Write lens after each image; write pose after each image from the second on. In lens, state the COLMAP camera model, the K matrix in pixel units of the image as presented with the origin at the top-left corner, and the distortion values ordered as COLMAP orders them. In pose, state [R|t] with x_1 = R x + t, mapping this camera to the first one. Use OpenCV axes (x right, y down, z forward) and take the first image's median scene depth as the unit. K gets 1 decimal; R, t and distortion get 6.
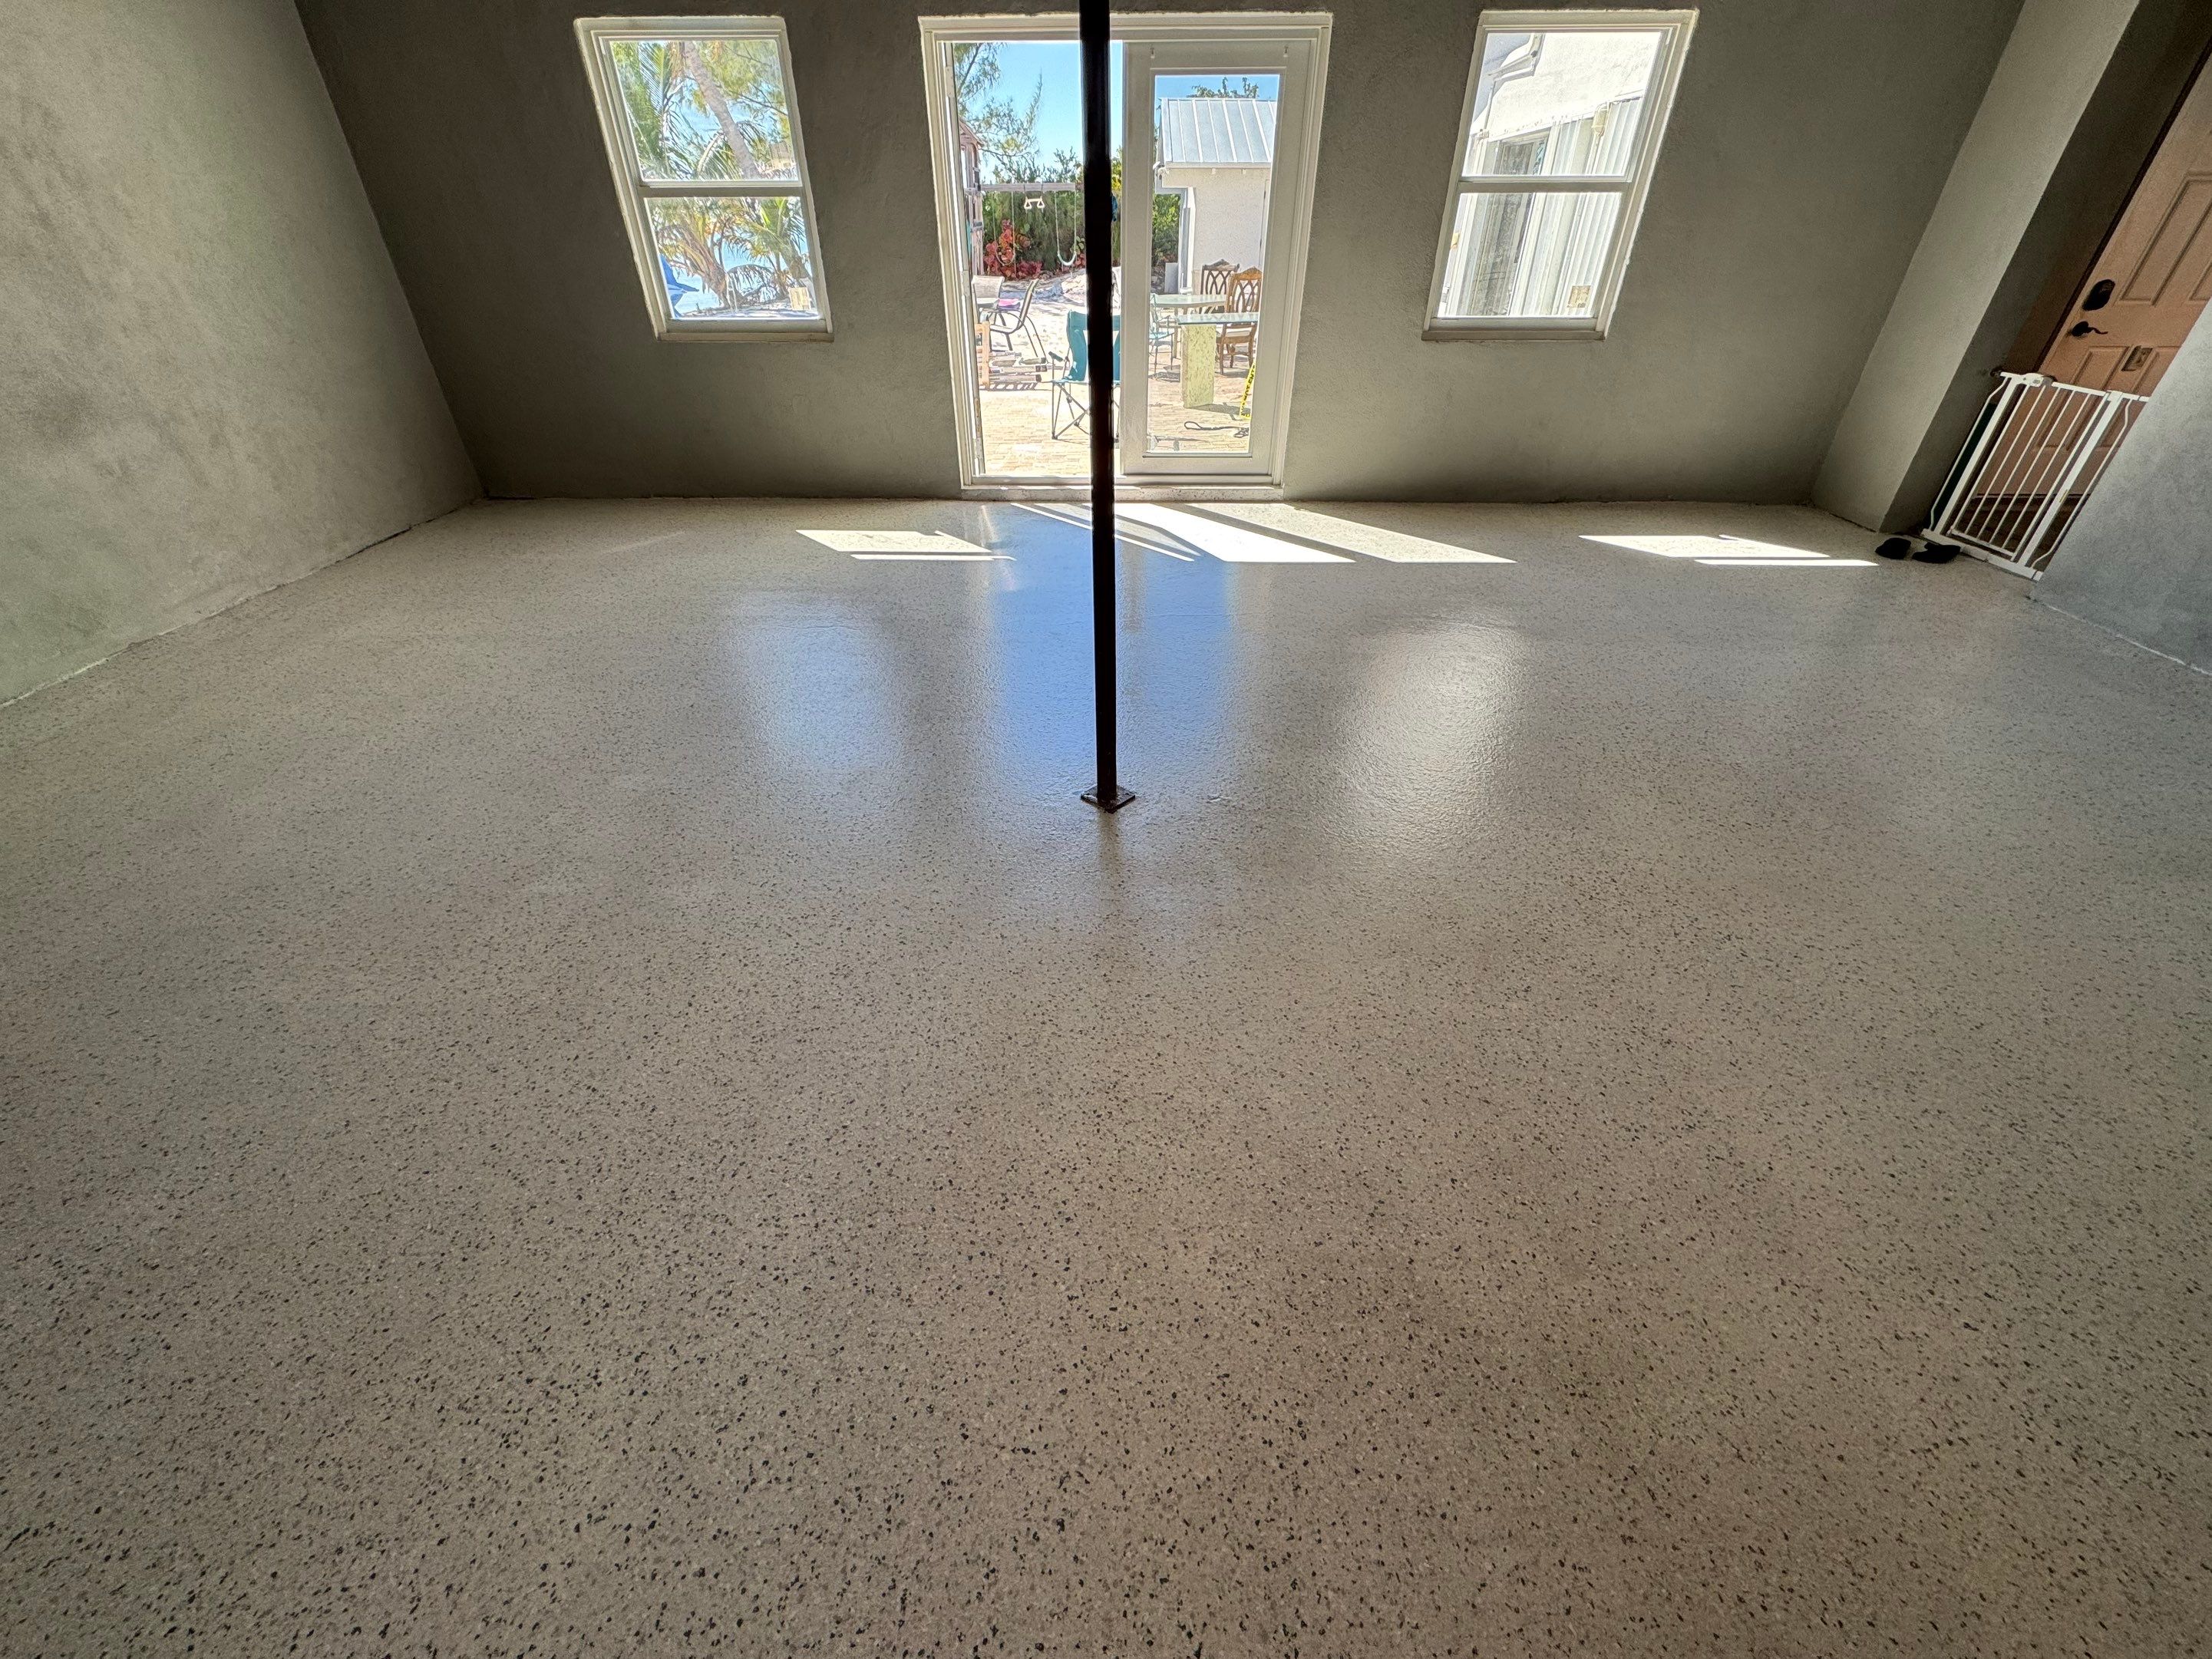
lens RADIAL K [[895.1, 0, 1102.6], [0, 895.1, 832.1], [0, 0, 1]] dist [-0.005671, 0.000568]
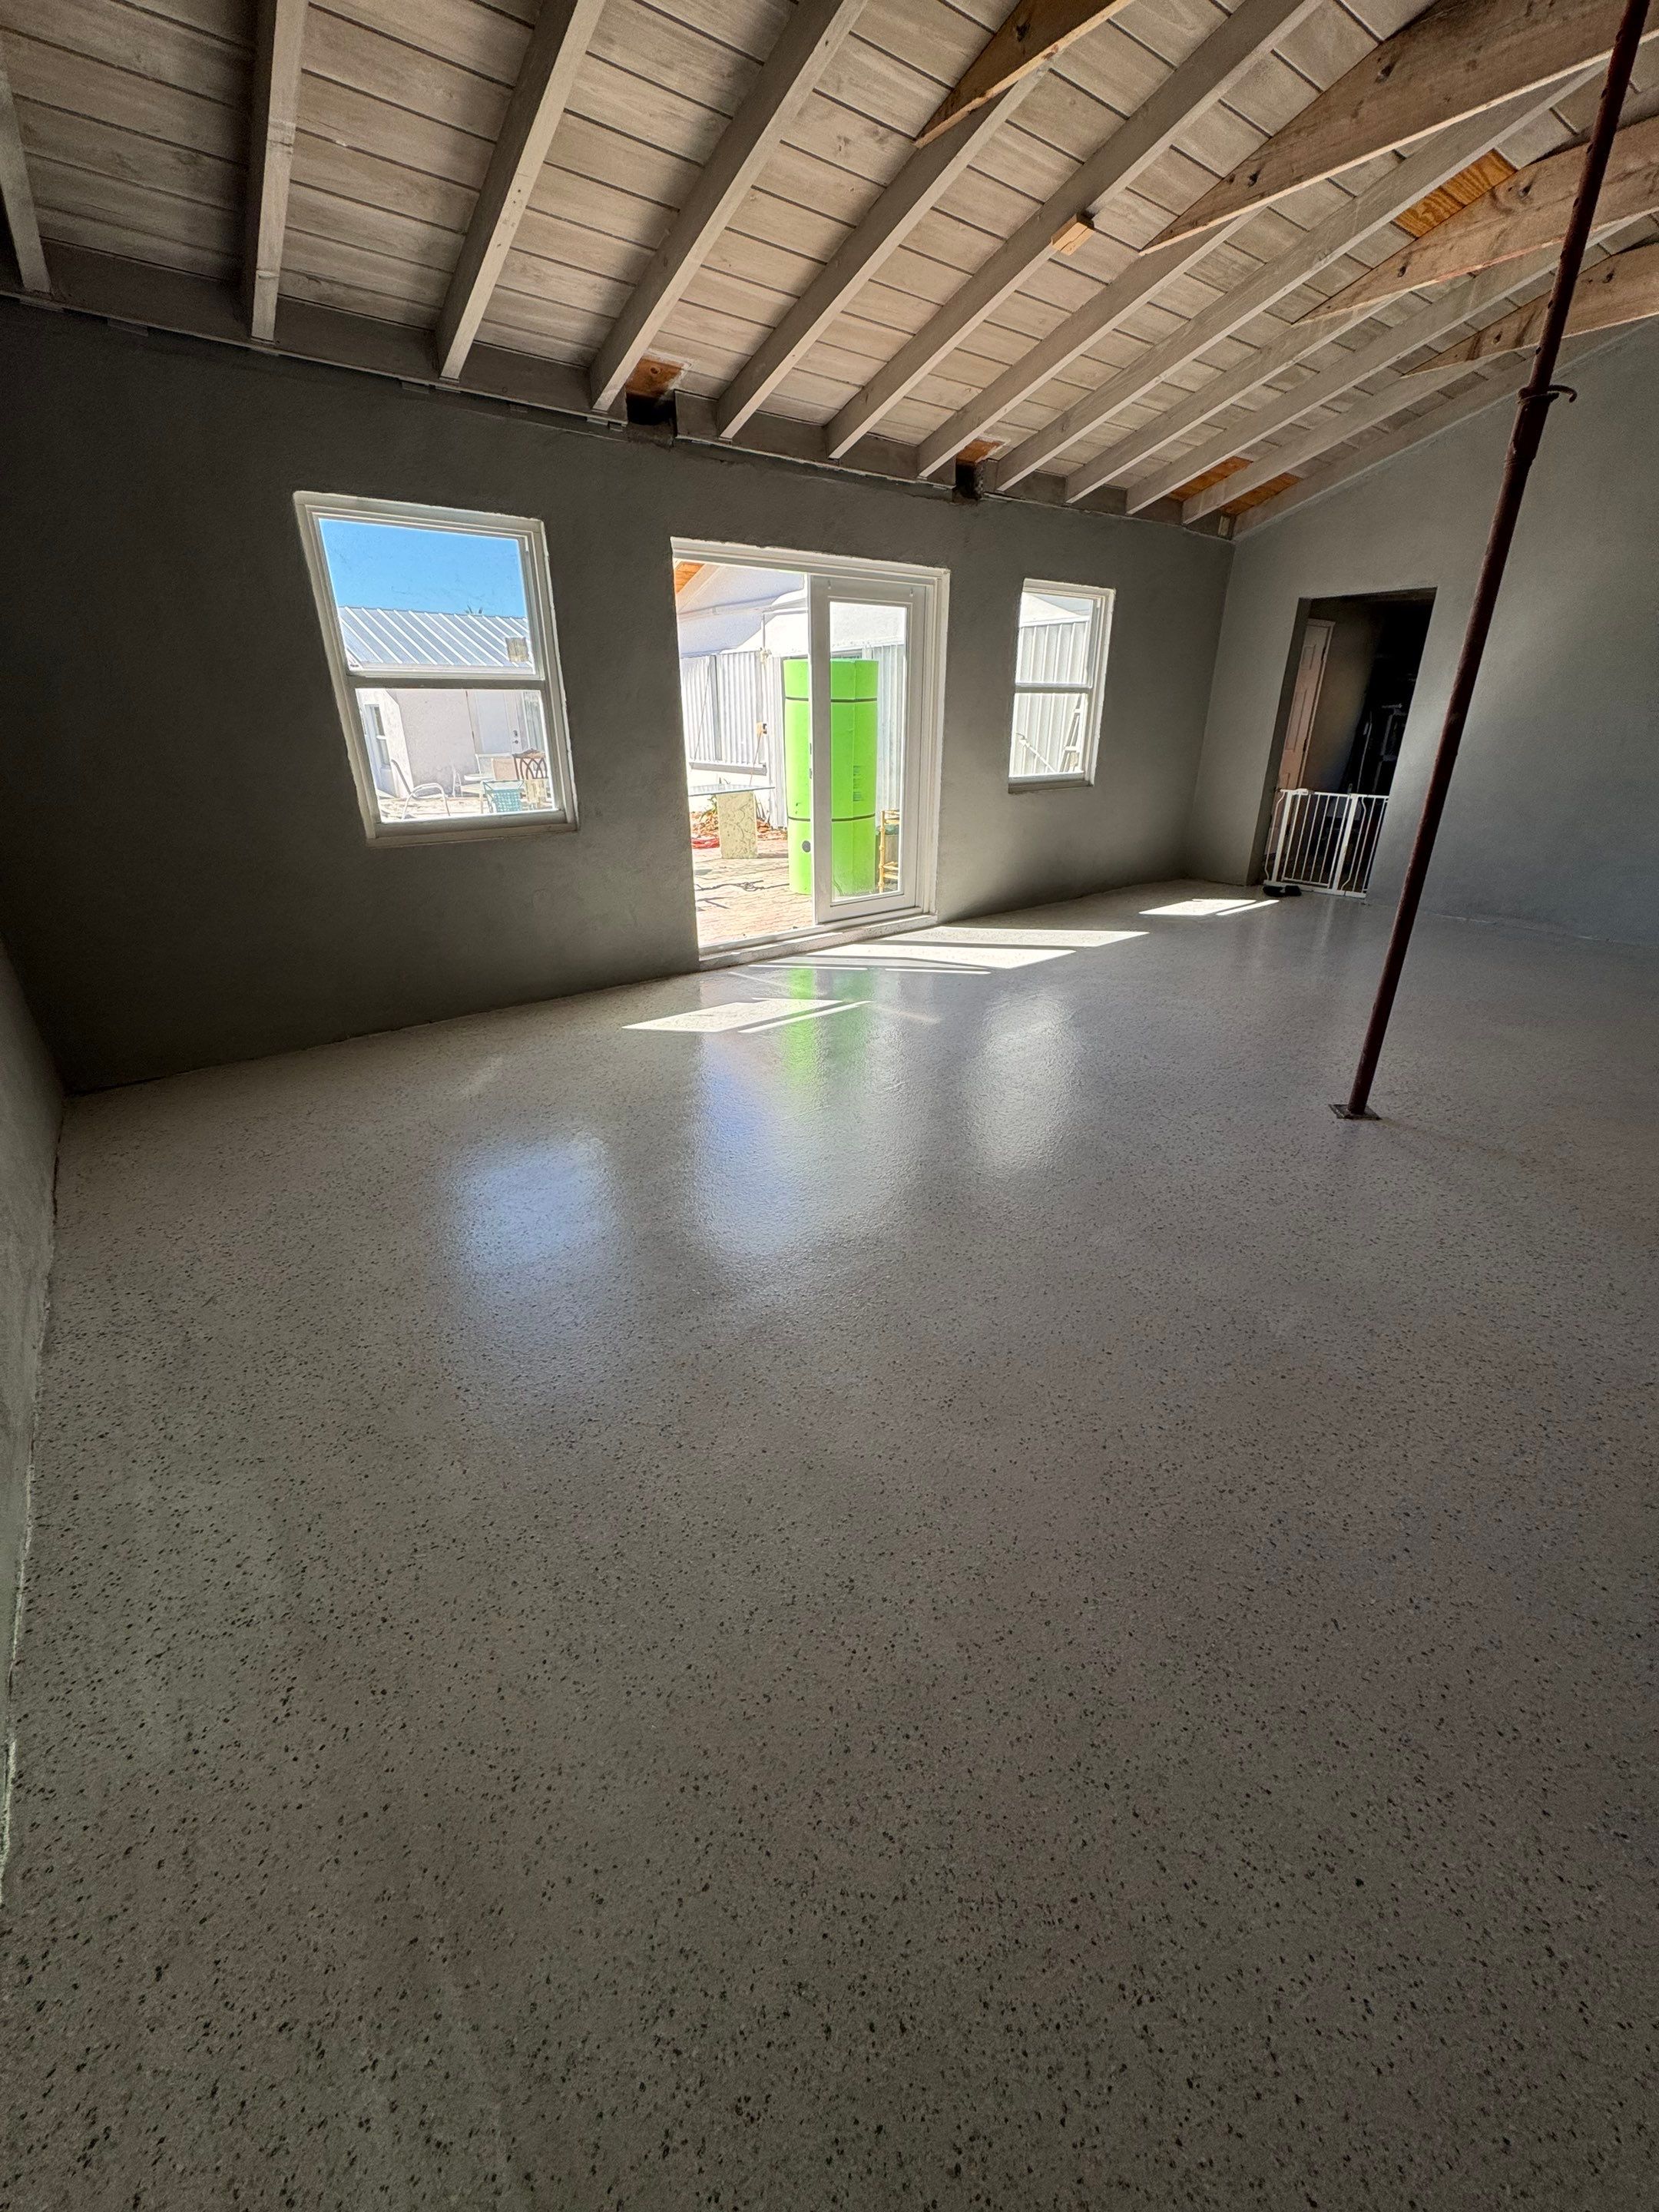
lens RADIAL K [[895.2, 0, 840.2], [0, 895.2, 1099.8], [0, 0, 1]] dist [-0.005671, 0.000568]
pose [[0.763699, -0.257492, 0.591998, -0.746115], [0.365536, 0.928327, -0.067774, -0.137081], [-0.532117, 0.268155, 0.803084, 0.199884]]
